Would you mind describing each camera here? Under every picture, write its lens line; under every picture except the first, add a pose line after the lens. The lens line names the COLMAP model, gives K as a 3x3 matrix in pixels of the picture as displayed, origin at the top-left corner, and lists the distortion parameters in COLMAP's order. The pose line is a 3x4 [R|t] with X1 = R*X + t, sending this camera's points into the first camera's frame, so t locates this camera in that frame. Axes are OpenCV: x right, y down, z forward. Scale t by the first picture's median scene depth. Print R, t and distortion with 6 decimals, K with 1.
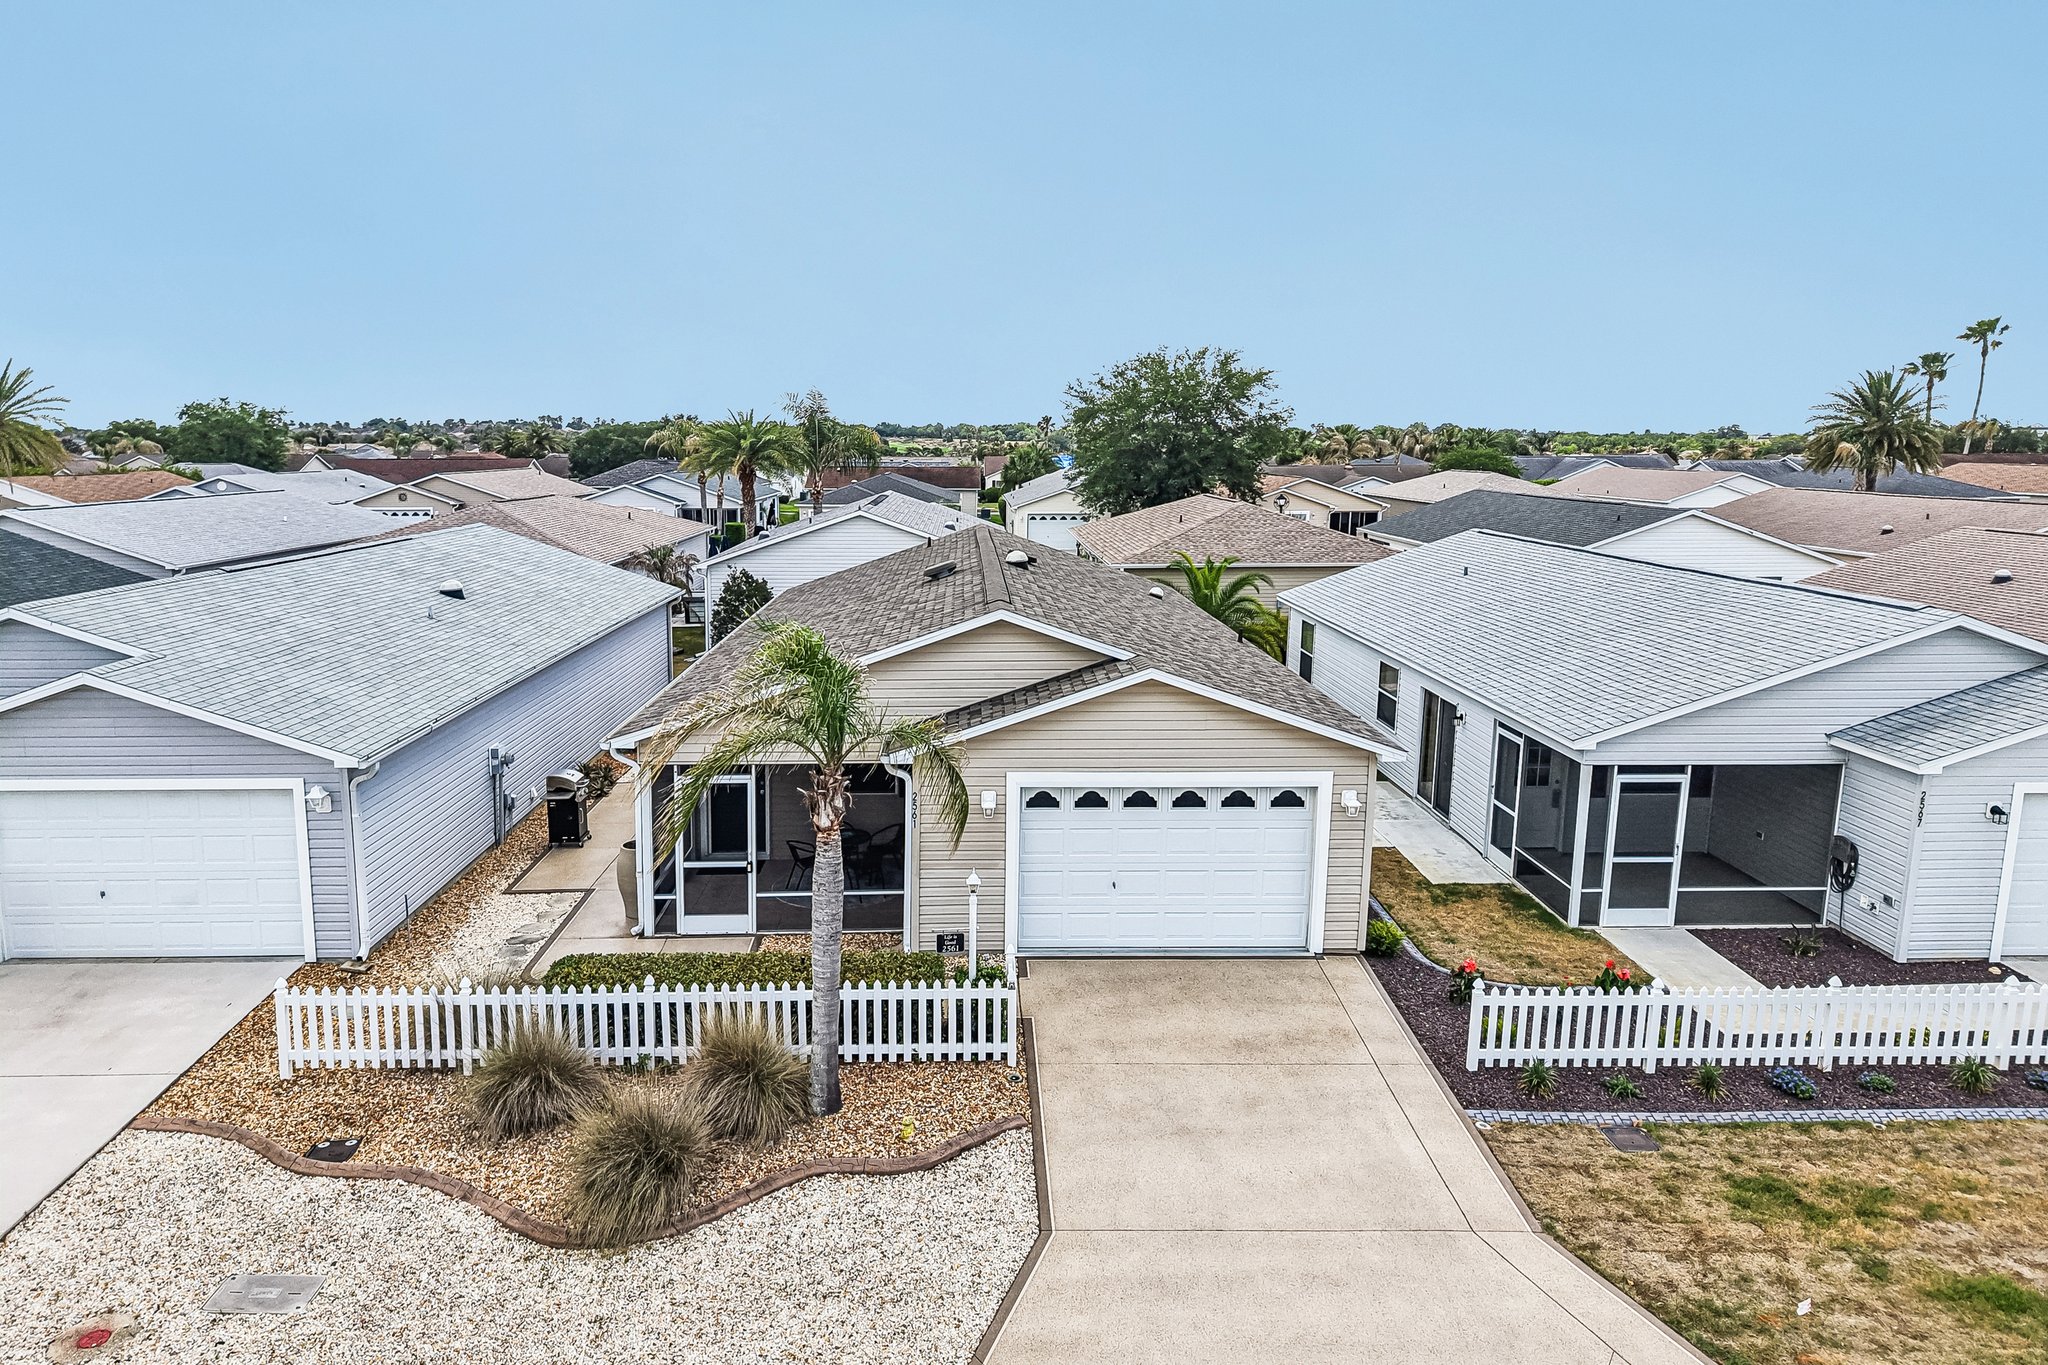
lens RADIAL K [[1379.3, 0, 989.0], [0, 1379.3, 688.6], [0, 0, 1]] dist [0.025341, -0.022370]
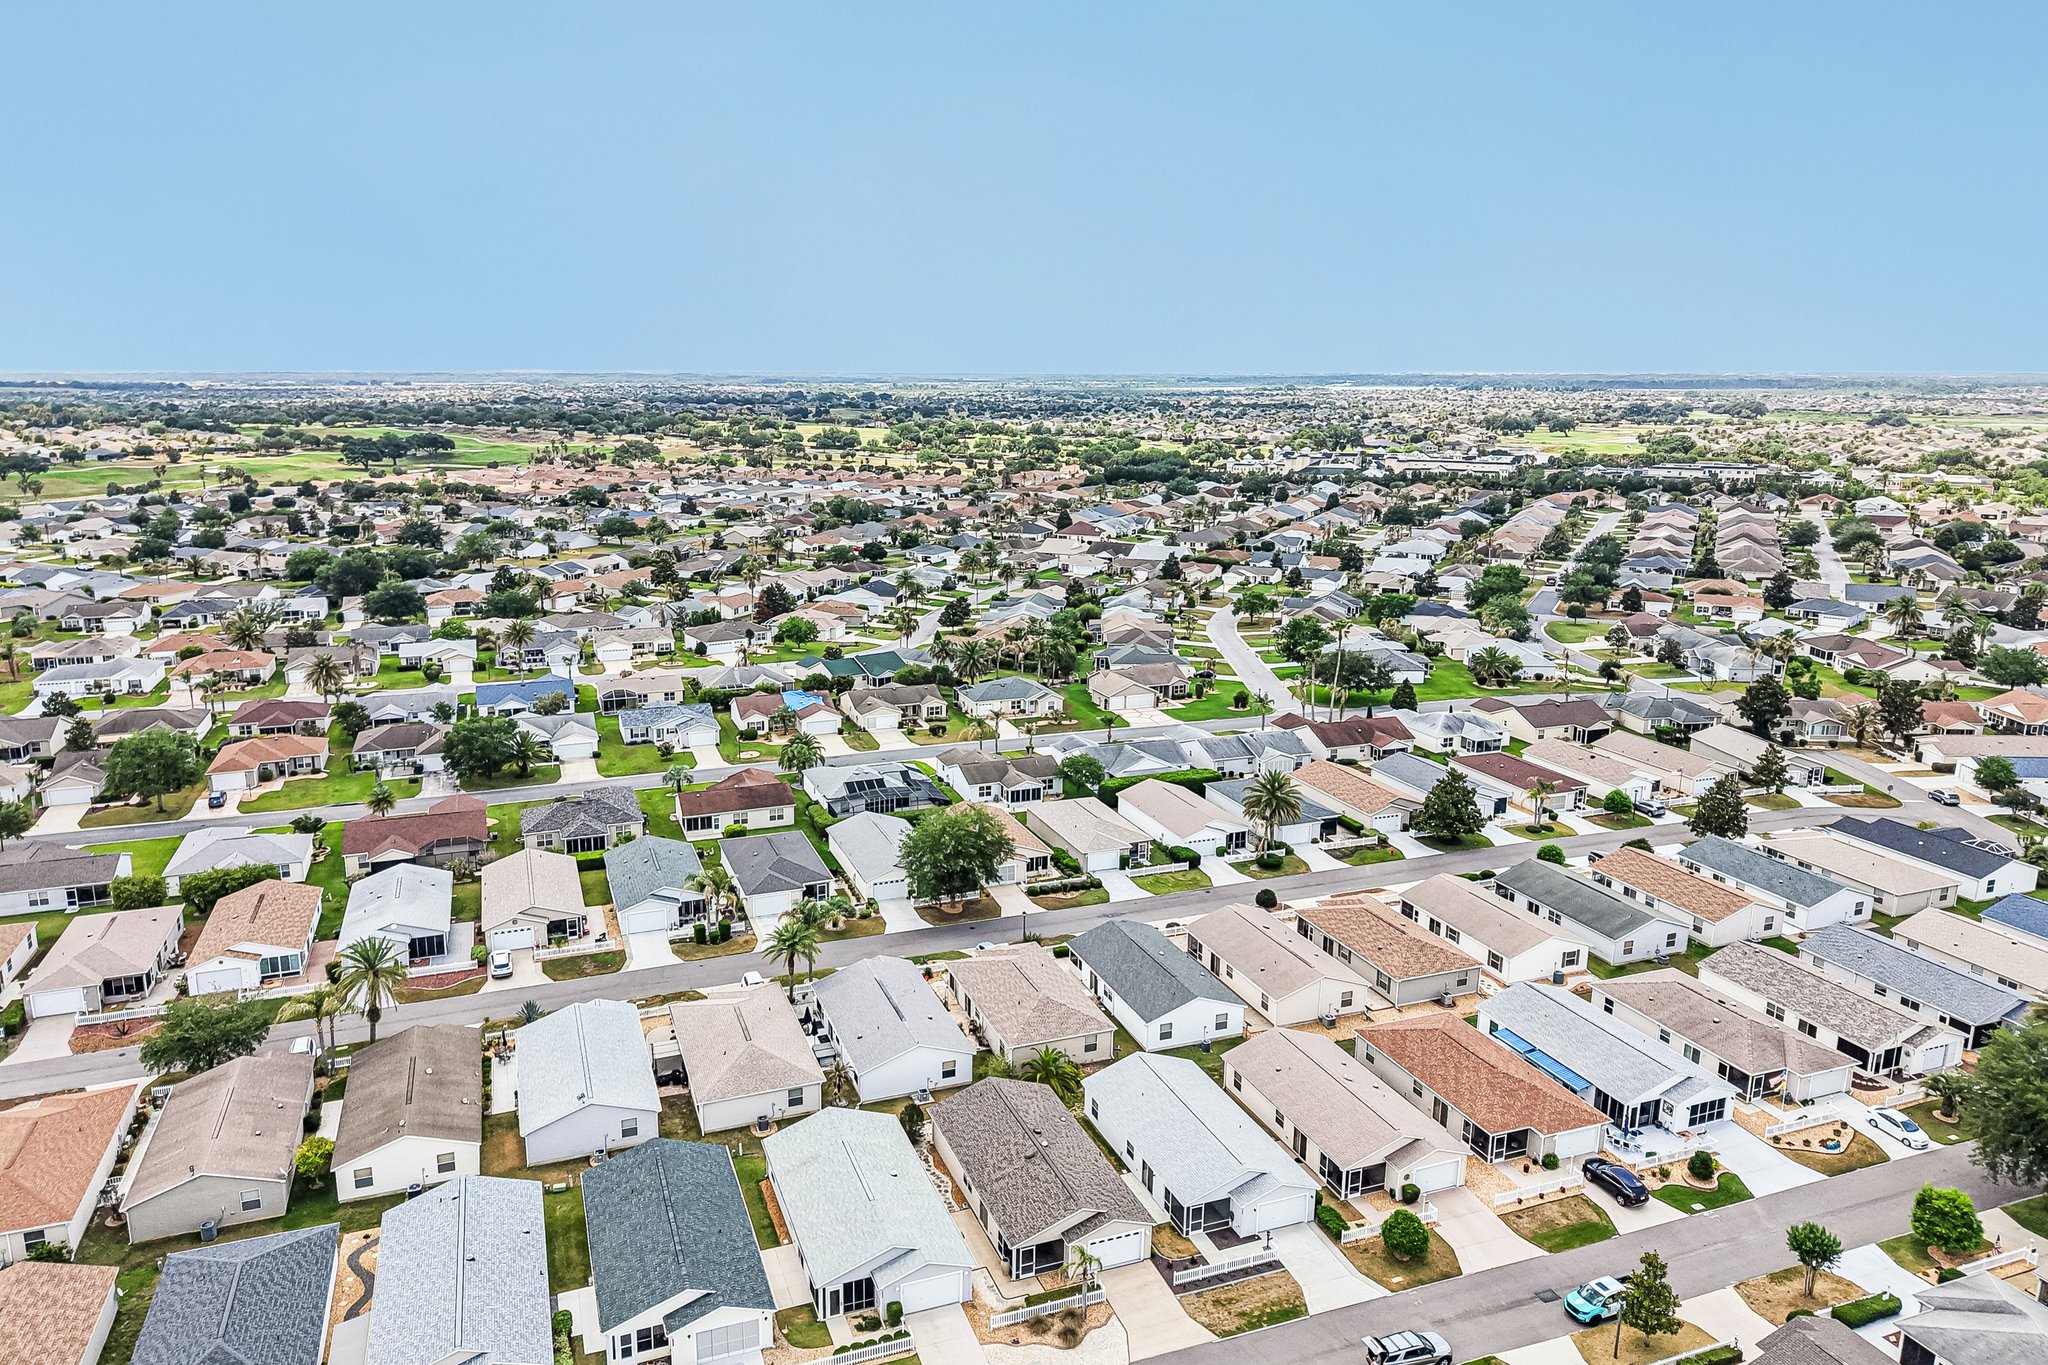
lens RADIAL K [[1374.1, 0, 994.0], [0, 1374.1, 702.8], [0, 0, 1]] dist [0.041689, -0.054360]
pose [[0.946345, -0.079350, 0.313265, -2.125919], [0.060106, 0.995690, 0.070633, -2.782966], [-0.317520, -0.048014, 0.947035, -4.427338]]
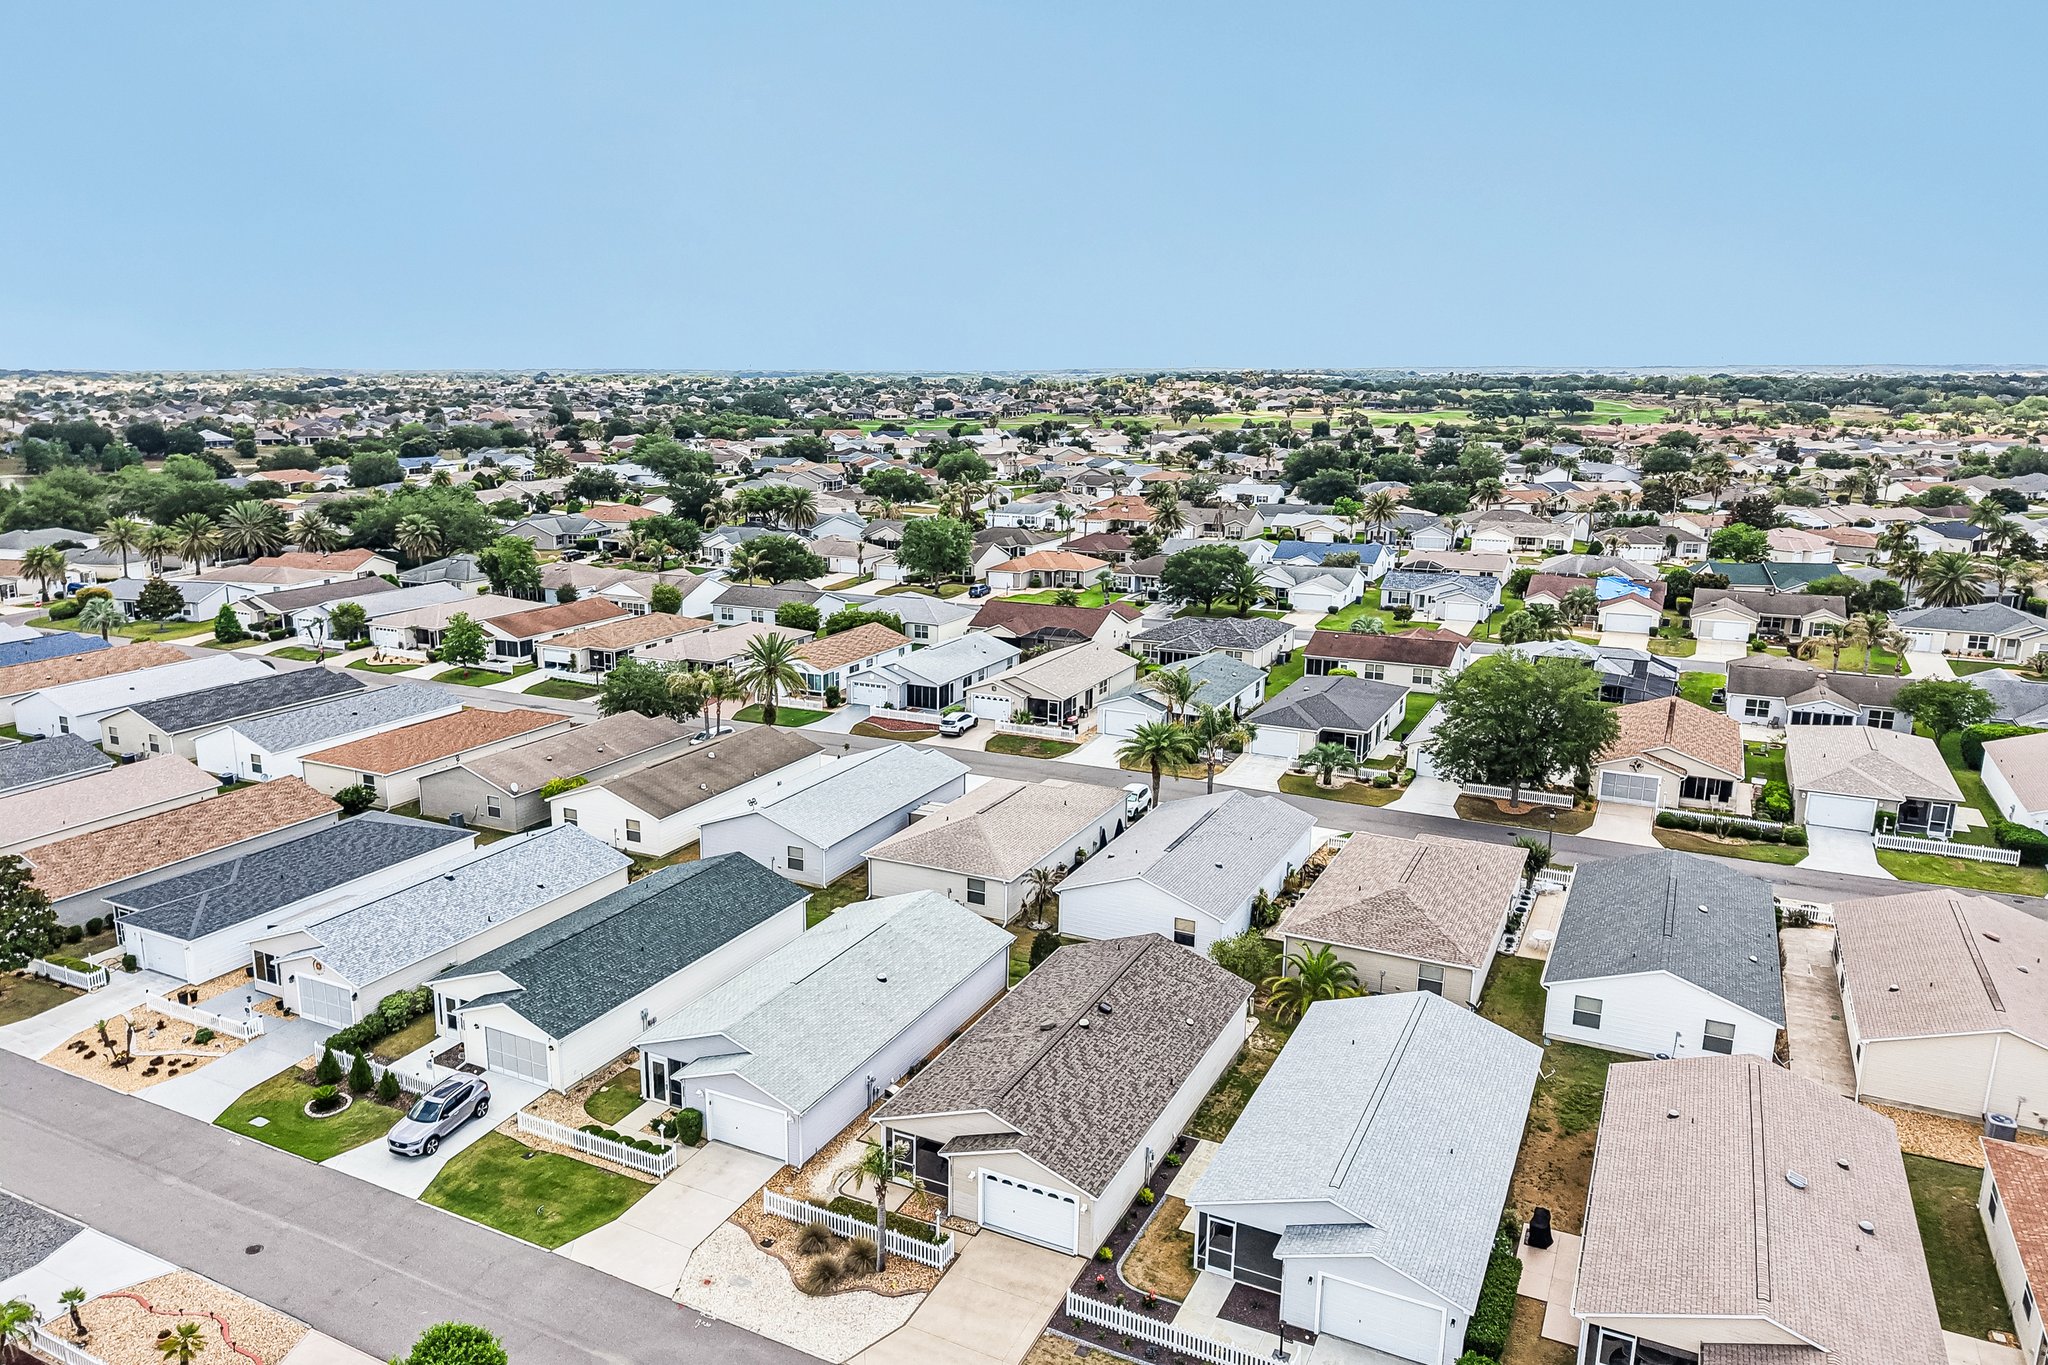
lens RADIAL K [[1379.3, 0, 989.0], [0, 1379.3, 688.6], [0, 0, 1]] dist [0.025341, -0.022370]
pose [[0.878920, 0.104857, -0.465300, 1.543747], [-0.081752, 0.994218, 0.069627, -1.380332], [0.469911, -0.023158, 0.882410, -1.880752]]
